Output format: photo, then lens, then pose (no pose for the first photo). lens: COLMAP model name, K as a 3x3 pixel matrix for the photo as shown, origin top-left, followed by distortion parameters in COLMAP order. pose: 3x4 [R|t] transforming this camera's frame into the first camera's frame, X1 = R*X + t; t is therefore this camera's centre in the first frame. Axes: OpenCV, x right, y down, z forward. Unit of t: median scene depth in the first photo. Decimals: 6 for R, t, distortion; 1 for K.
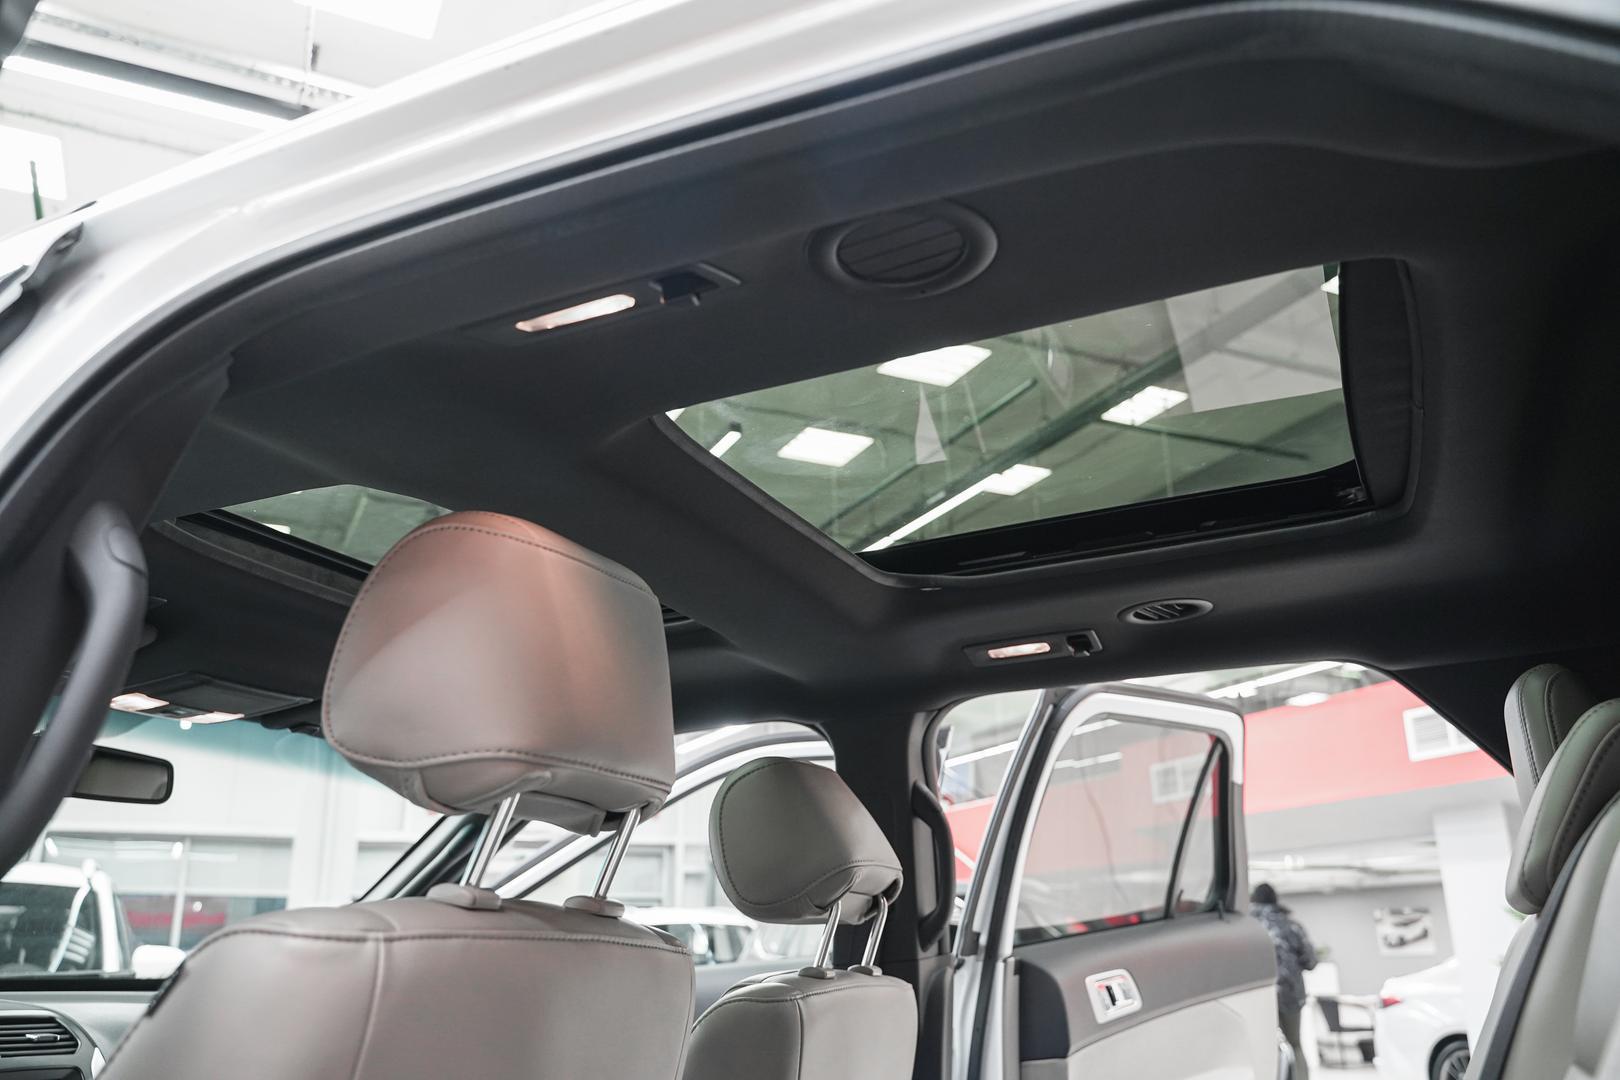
lens RADIAL K [[1289.2, 0, 810.4], [0, 1289.2, 540.2], [0, 0, 1]] dist [-0.016941, 0.019561]
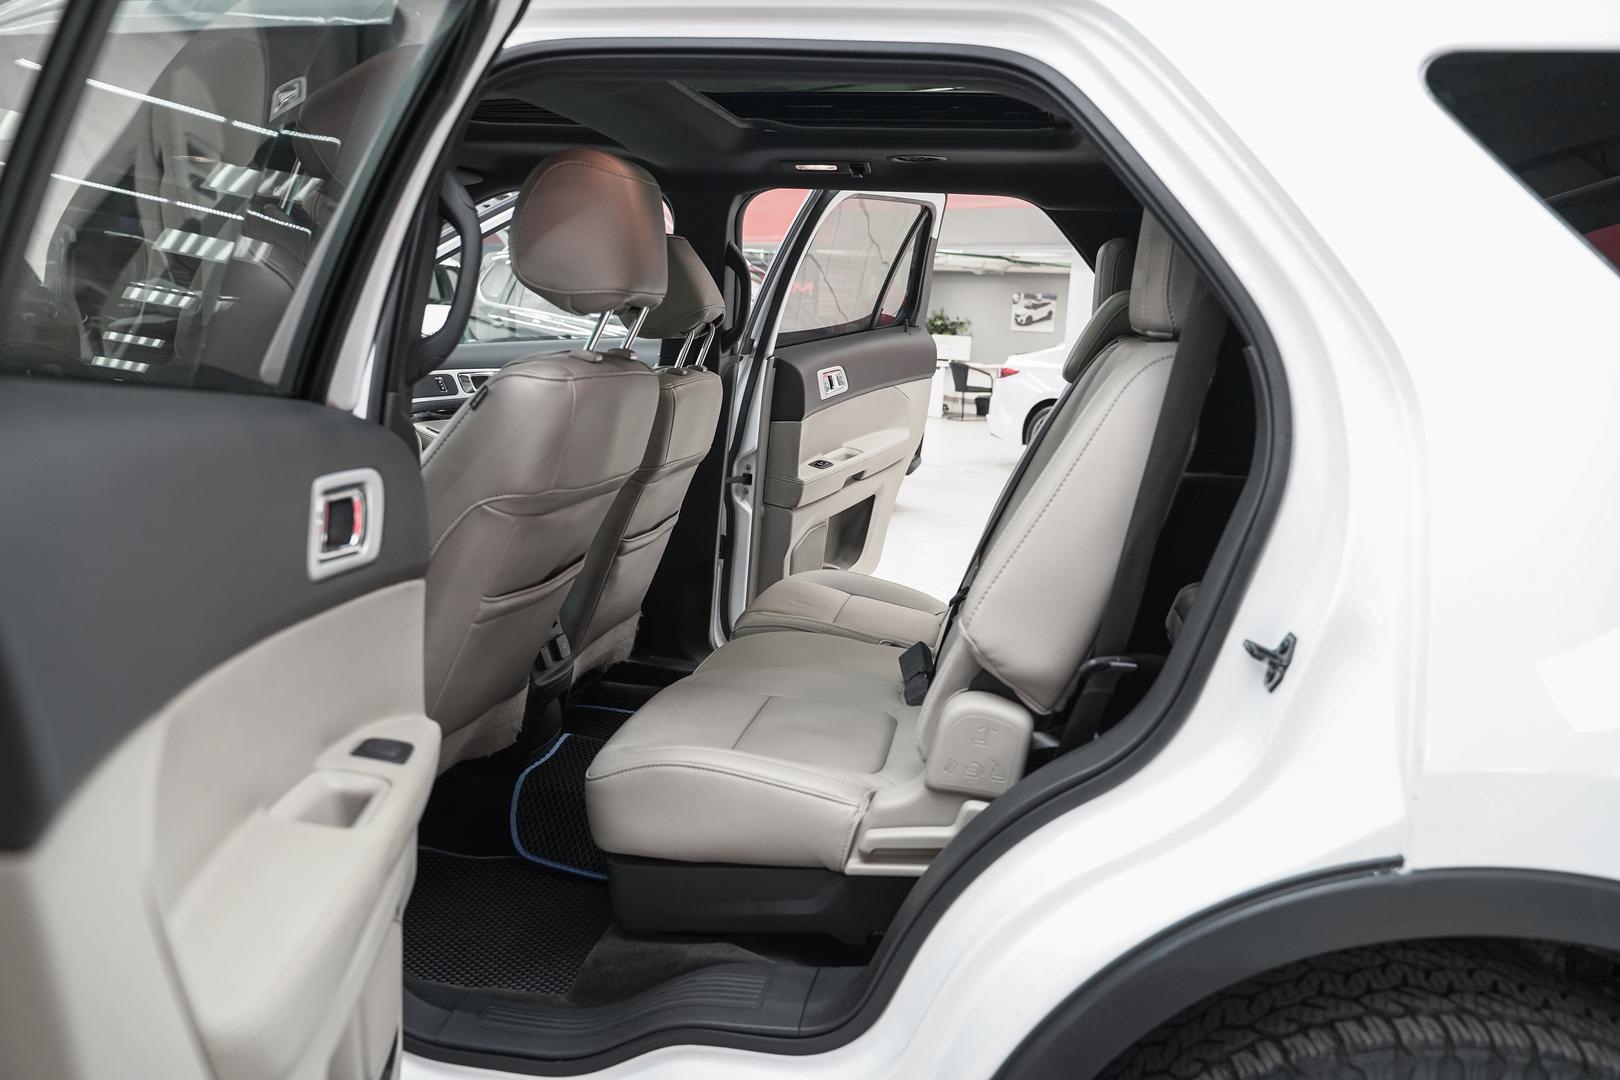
lens RADIAL K [[1289.2, 0, 810.5], [0, 1289.2, 540.9], [0, 0, 1]] dist [-0.016941, 0.019561]
pose [[0.967306, 0.023472, 0.252524, -0.161691], [-0.141619, 0.875997, 0.461056, -0.171082], [-0.210388, -0.481744, 0.850682, -0.358055]]
